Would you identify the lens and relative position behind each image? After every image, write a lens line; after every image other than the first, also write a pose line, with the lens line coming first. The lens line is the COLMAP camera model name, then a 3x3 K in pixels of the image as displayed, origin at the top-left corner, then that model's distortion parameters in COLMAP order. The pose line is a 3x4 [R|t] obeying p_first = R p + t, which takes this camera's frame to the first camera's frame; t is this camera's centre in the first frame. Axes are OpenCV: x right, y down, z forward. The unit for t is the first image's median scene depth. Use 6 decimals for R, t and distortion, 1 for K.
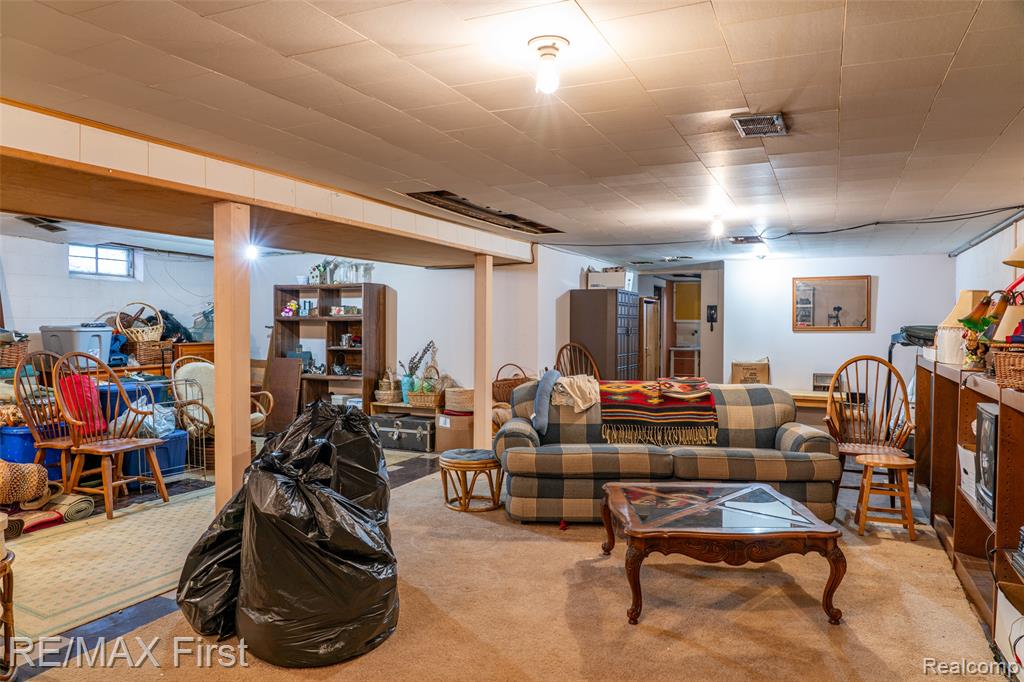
lens RADIAL K [[696.0, 0, 512.2], [0, 696.0, 337.2], [0, 0, 1]] dist [-0.028264, 0.018760]
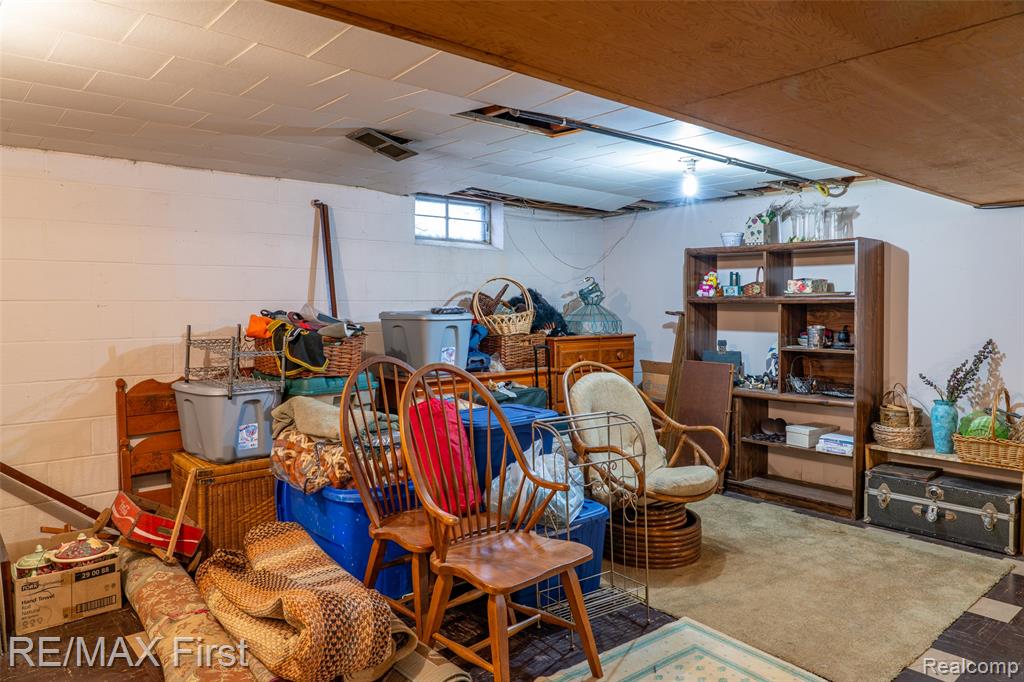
lens RADIAL K [[696.0, 0, 512.2], [0, 696.0, 337.2], [0, 0, 1]] dist [-0.028264, 0.018760]
pose [[0.914535, 0.016575, -0.404168, -0.242834], [-0.006095, 0.999611, 0.027203, -0.009429], [0.404462, -0.022415, 0.914280, 0.358806]]
